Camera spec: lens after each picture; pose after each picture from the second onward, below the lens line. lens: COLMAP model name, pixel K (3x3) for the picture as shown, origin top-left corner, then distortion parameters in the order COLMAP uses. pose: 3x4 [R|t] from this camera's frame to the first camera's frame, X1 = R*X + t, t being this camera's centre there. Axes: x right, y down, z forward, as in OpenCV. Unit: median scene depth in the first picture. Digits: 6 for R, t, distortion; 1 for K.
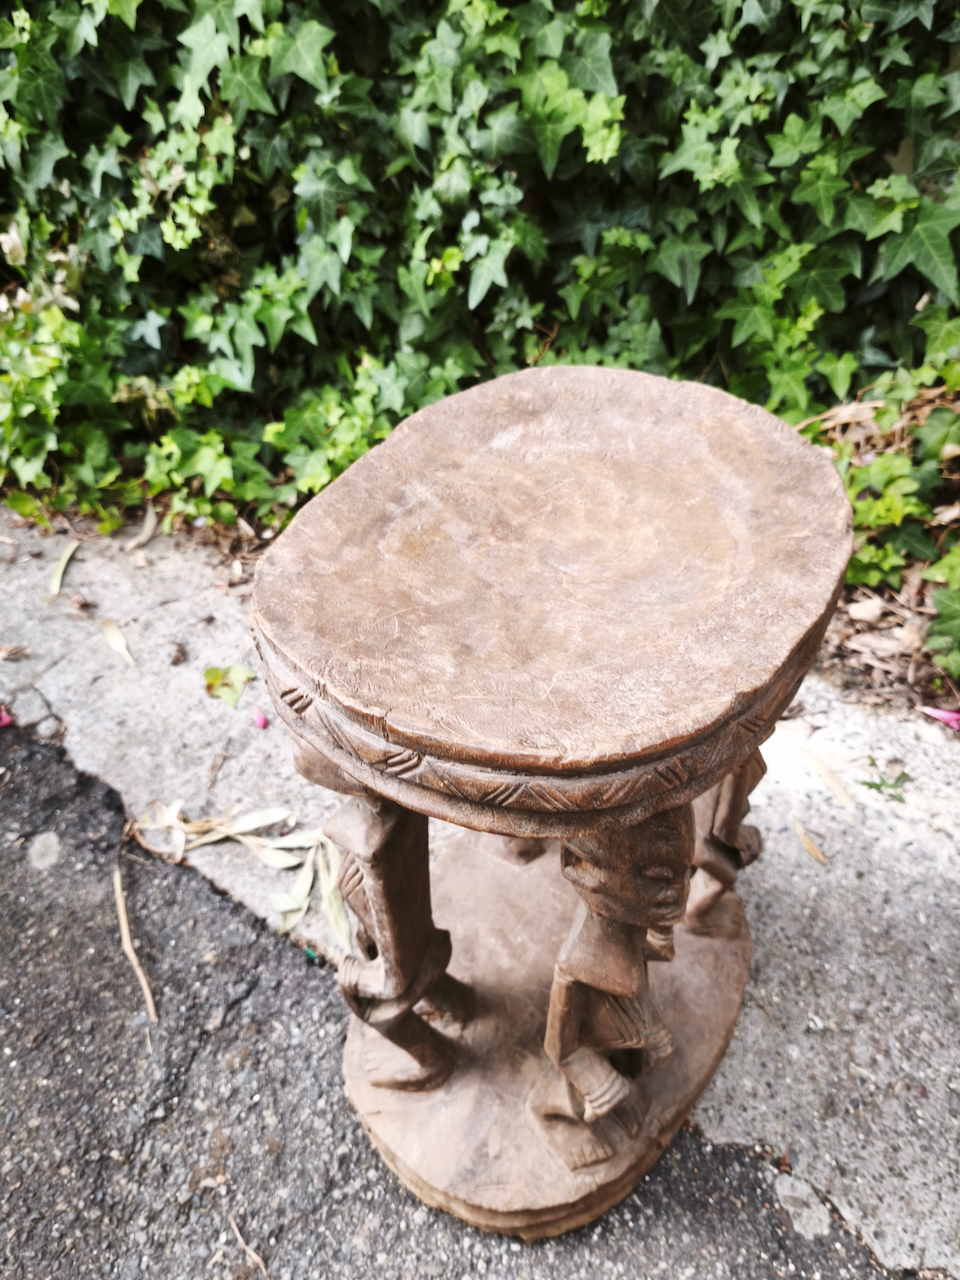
lens RADIAL K [[1029.7, 0, 485.6], [0, 1029.7, 646.0], [0, 0, 1]] dist [0.056674, -0.049903]
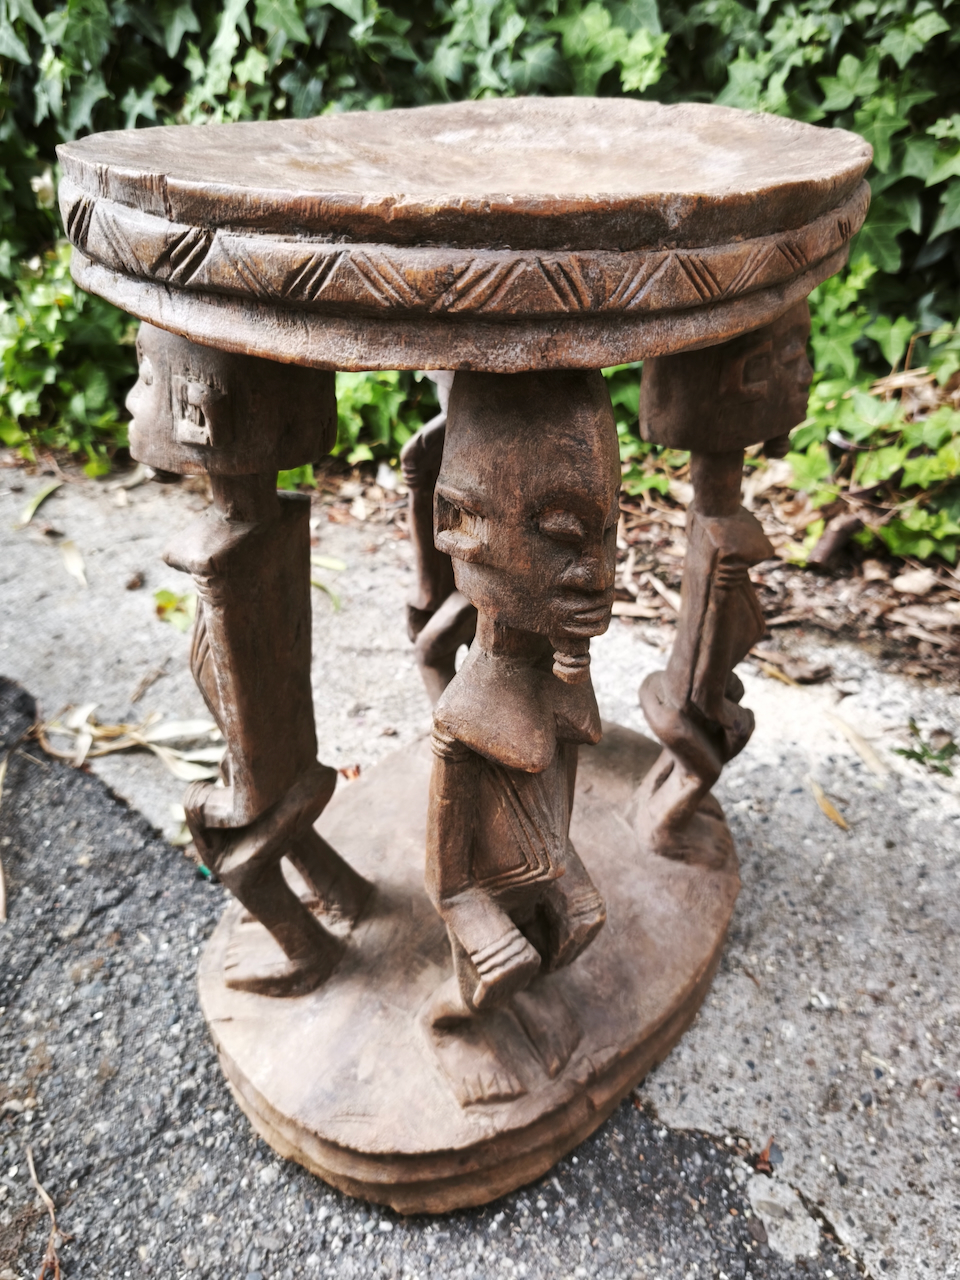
lens RADIAL K [[1033.7, 0, 467.6], [0, 1033.7, 632.6], [0, 0, 1]] dist [0.067650, -0.071856]
pose [[0.993604, 0.082322, -0.077288, 0.092829], [-0.093380, 0.983880, -0.152514, 0.229473], [0.063487, 0.158756, 0.985275, 0.173801]]
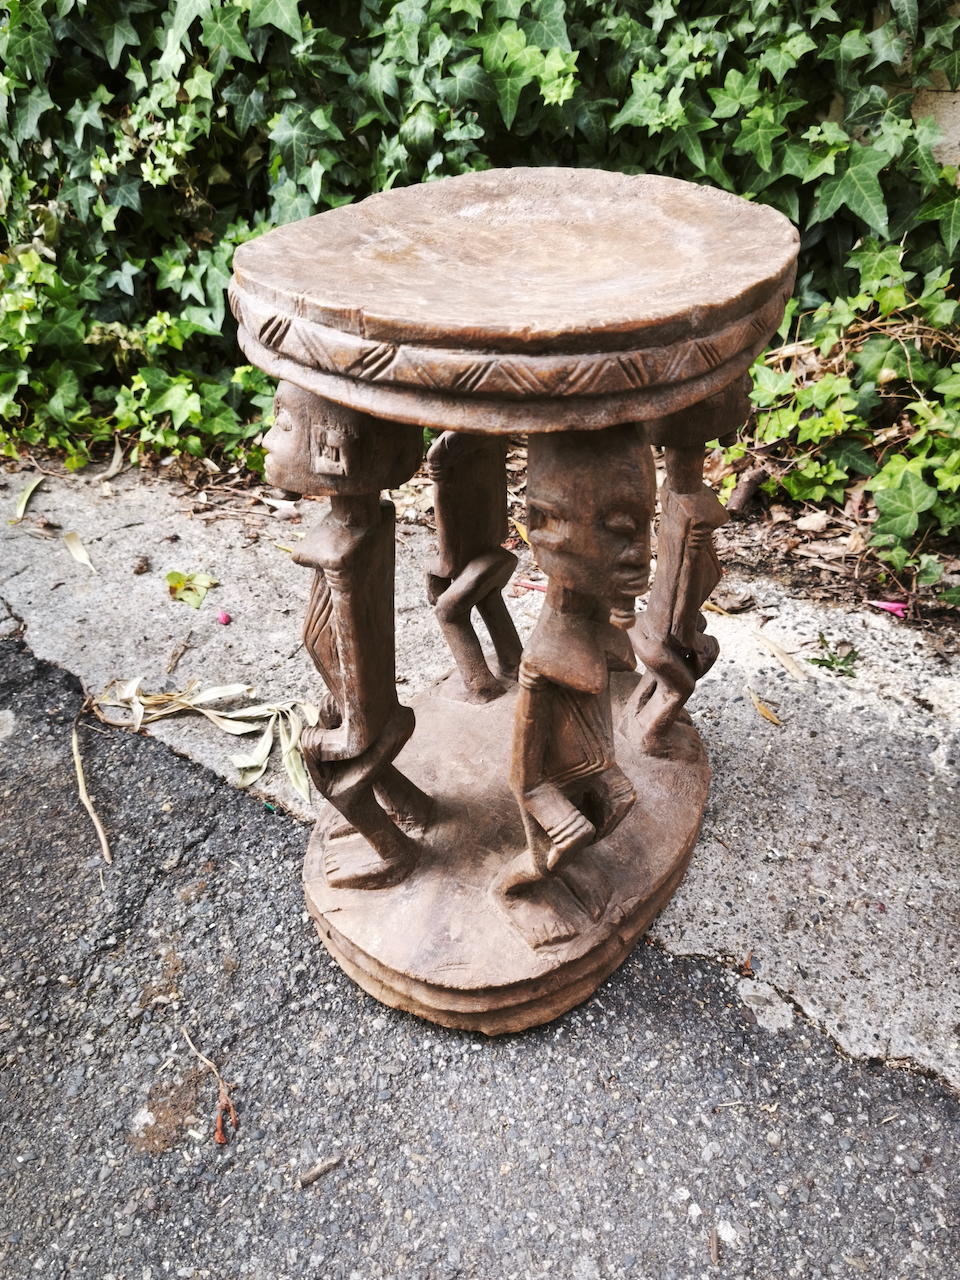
lens RADIAL K [[1021.9, 0, 475.8], [0, 1021.9, 631.2], [0, 0, 1]] dist [0.056160, -0.038209]
pose [[0.999370, 0.008075, 0.034559, -0.007180], [-0.004326, 0.994225, -0.107224, 0.247710], [-0.035225, 0.107007, 0.993634, -0.002363]]
